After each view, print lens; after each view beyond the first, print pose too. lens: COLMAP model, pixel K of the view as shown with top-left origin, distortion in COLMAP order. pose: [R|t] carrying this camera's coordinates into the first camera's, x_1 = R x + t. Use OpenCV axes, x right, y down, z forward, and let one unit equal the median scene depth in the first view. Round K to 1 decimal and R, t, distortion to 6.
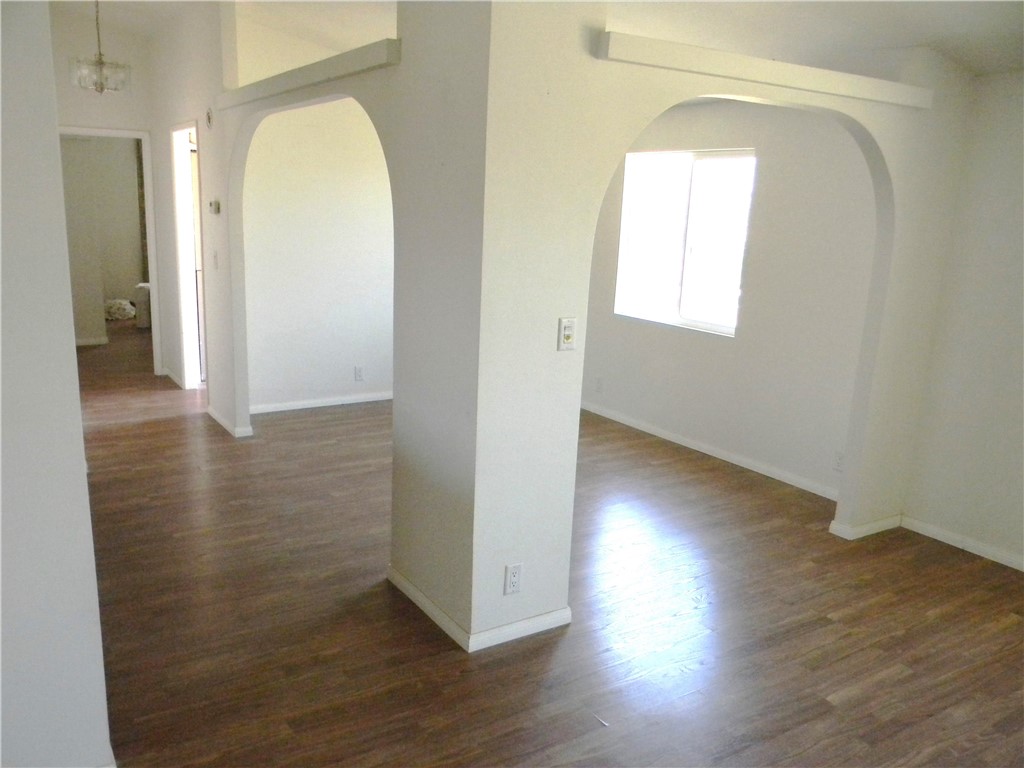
lens RADIAL K [[821.3, 0, 506.5], [0, 821.3, 386.3], [0, 0, 1]] dist [-0.003178, -0.004701]
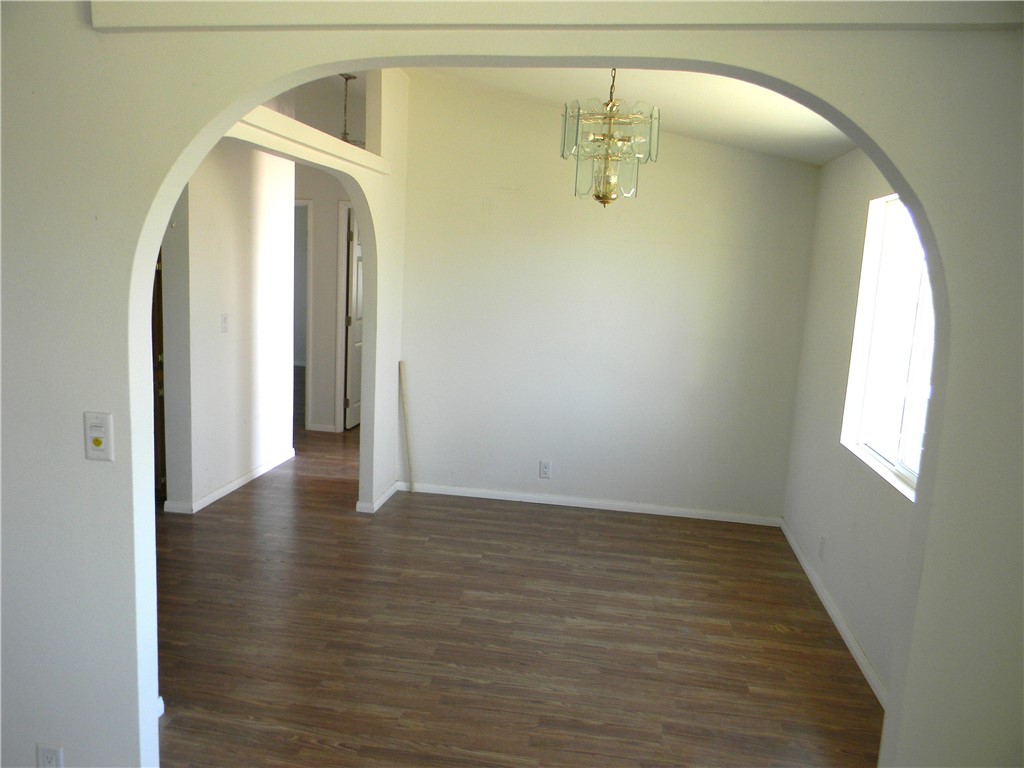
lens RADIAL K [[821.3, 0, 506.5], [0, 821.3, 386.3], [0, 0, 1]] dist [-0.003178, -0.004701]
pose [[0.743241, 0.100459, -0.661439, 0.420077], [-0.168116, 0.984983, -0.039309, -0.073684], [0.647557, 0.140414, 0.748968, 0.385149]]
